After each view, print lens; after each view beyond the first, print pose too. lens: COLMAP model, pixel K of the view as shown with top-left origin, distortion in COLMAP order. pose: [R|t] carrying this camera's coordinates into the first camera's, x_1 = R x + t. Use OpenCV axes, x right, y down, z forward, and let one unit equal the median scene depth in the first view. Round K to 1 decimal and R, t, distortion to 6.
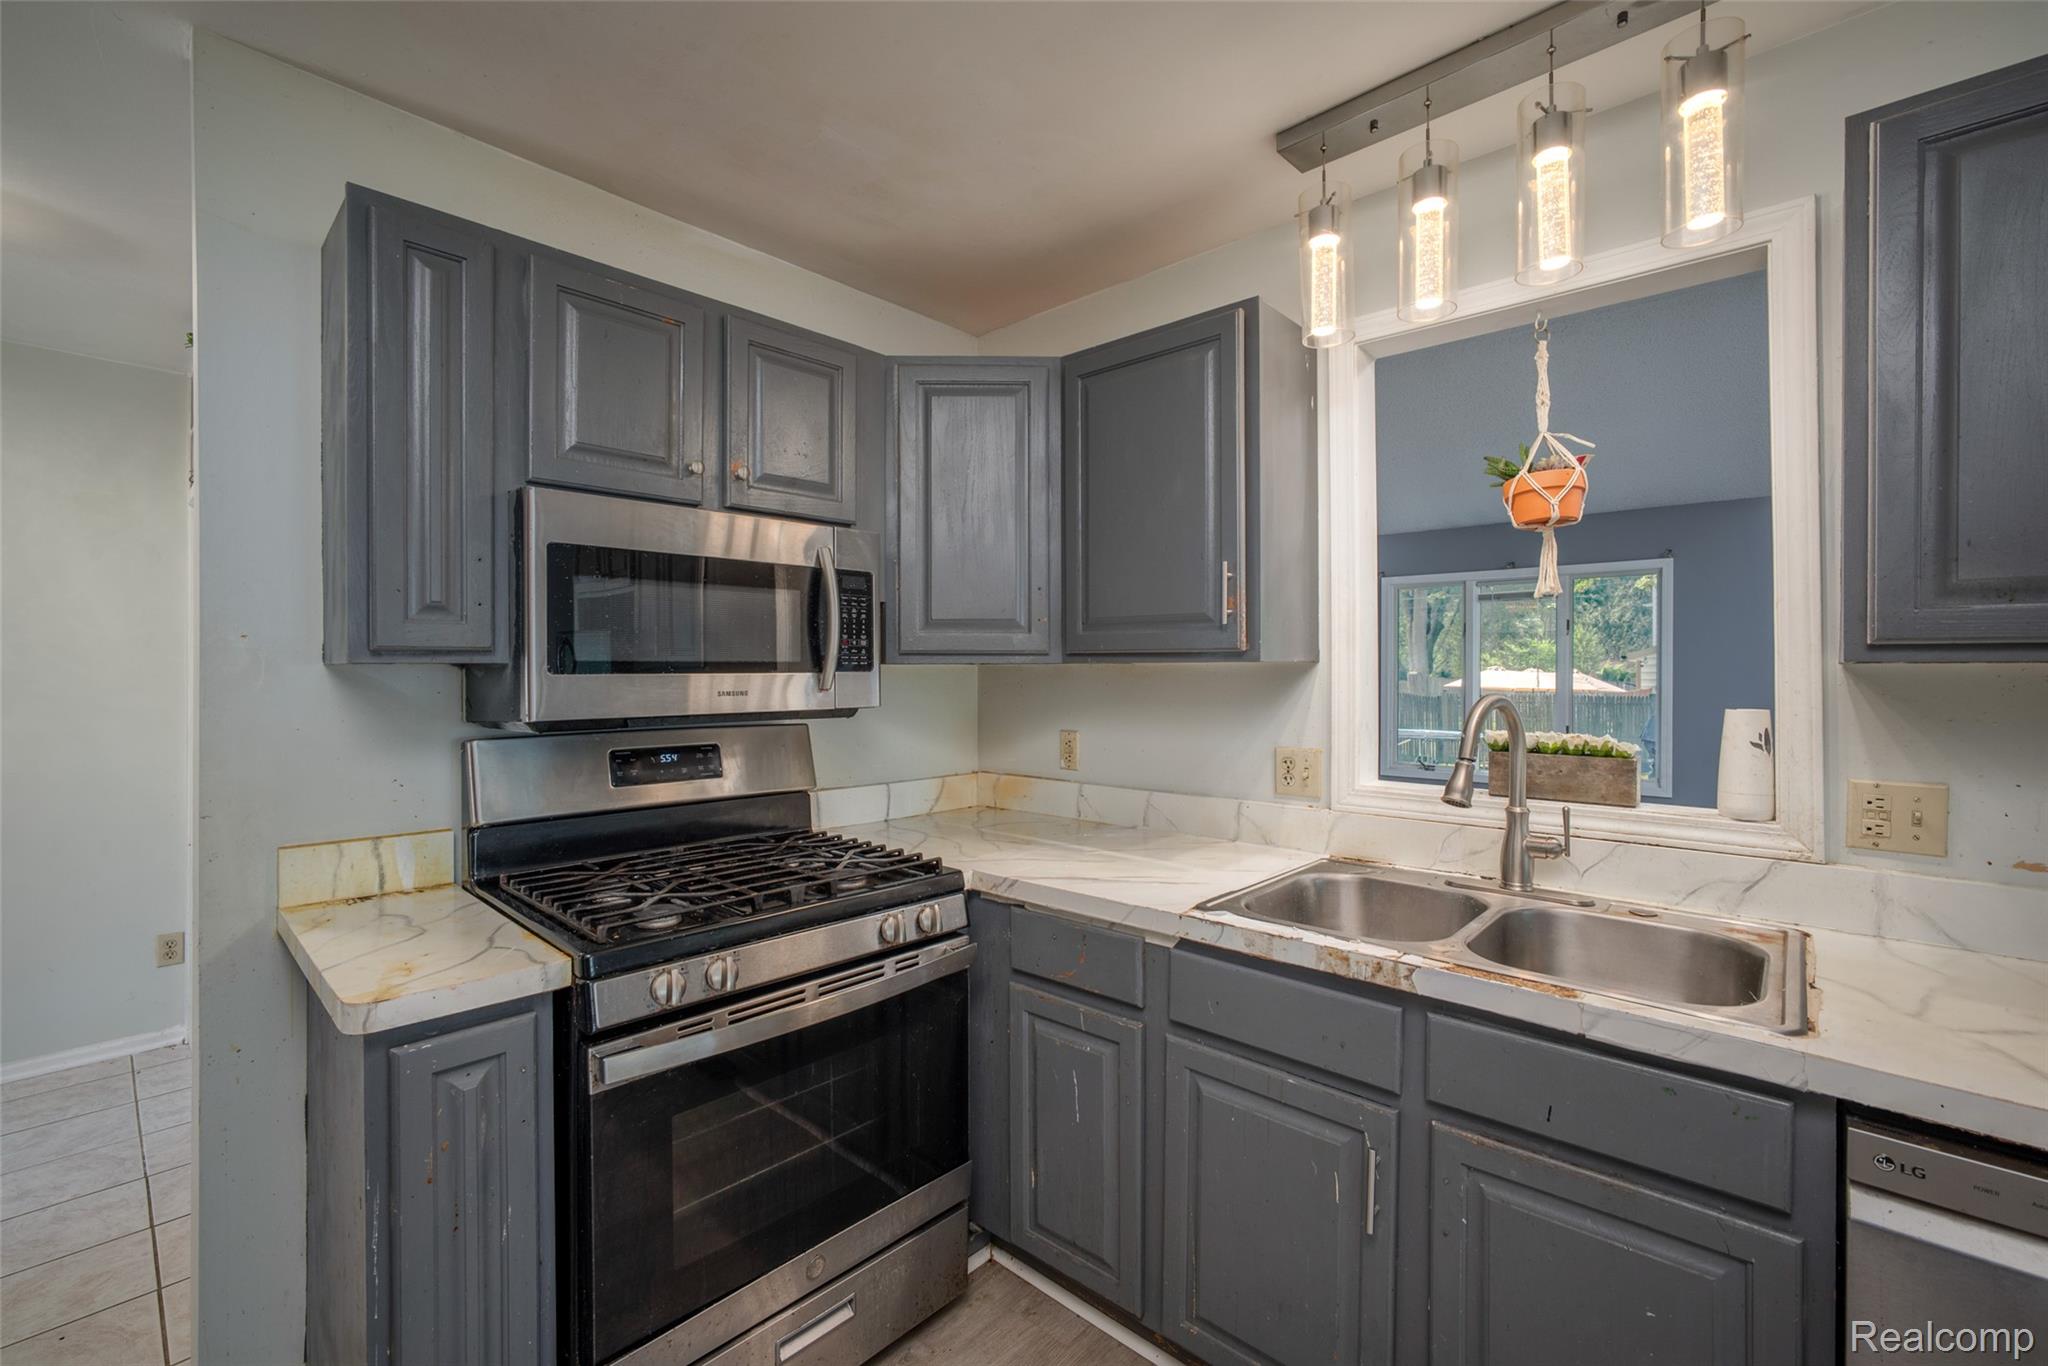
lens RADIAL K [[863.8, 0, 1024.9], [0, 863.8, 684.2], [0, 0, 1]] dist [-0.039468, 0.016708]
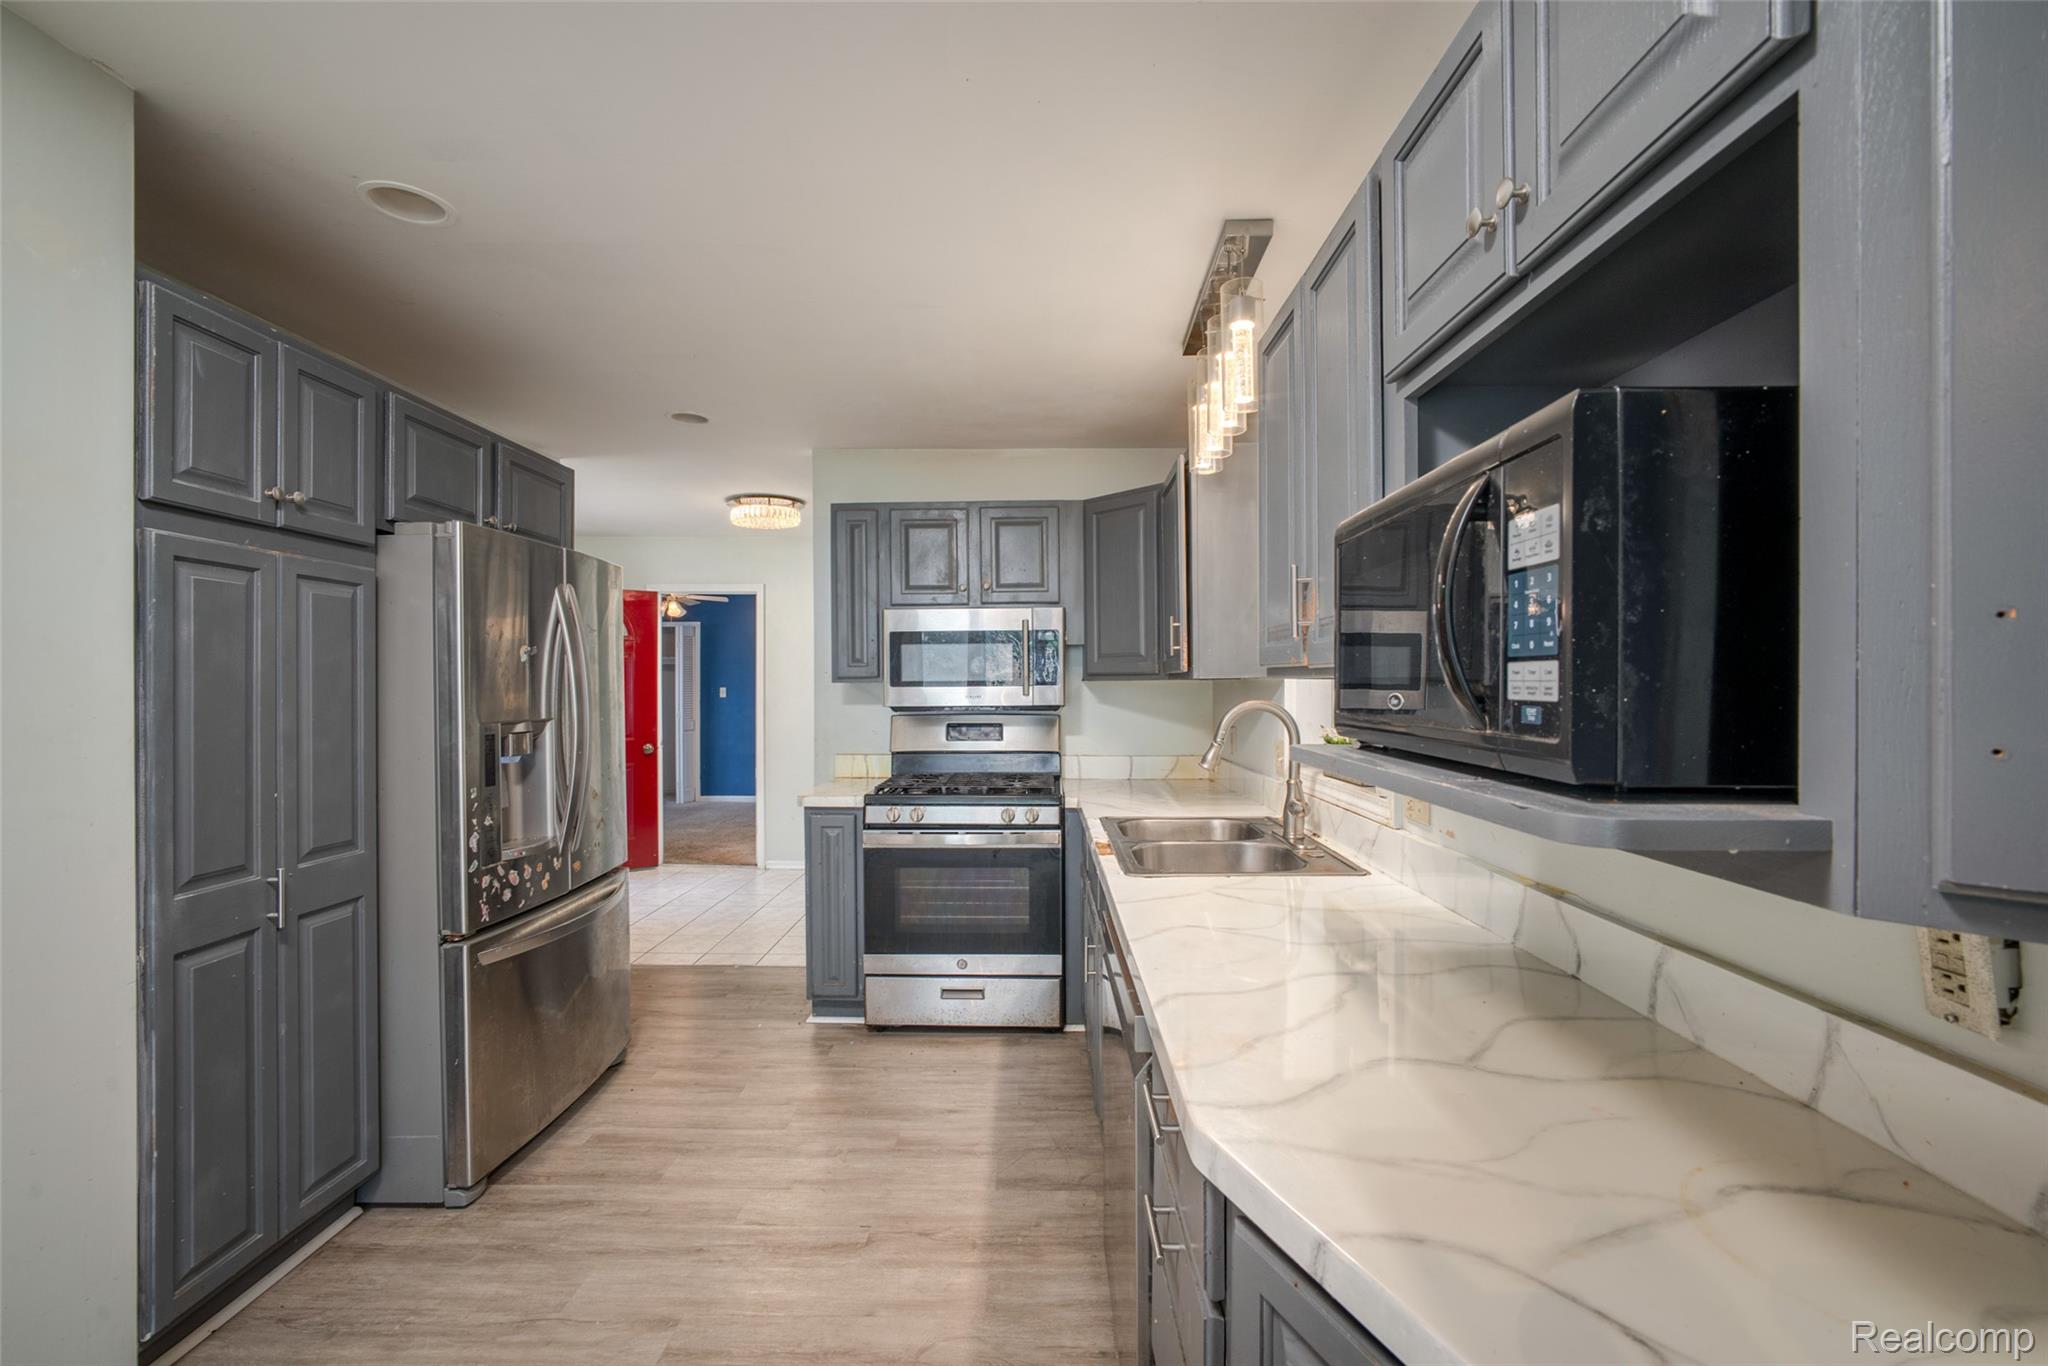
lens RADIAL K [[863.8, 0, 1024.9], [0, 863.8, 684.2], [0, 0, 1]] dist [-0.039468, 0.016708]
pose [[0.665632, 0.002680, -0.746276, 1.253117], [-0.011516, 0.999911, -0.006680, -0.004201], [0.746192, 0.013041, 0.665604, -0.278110]]
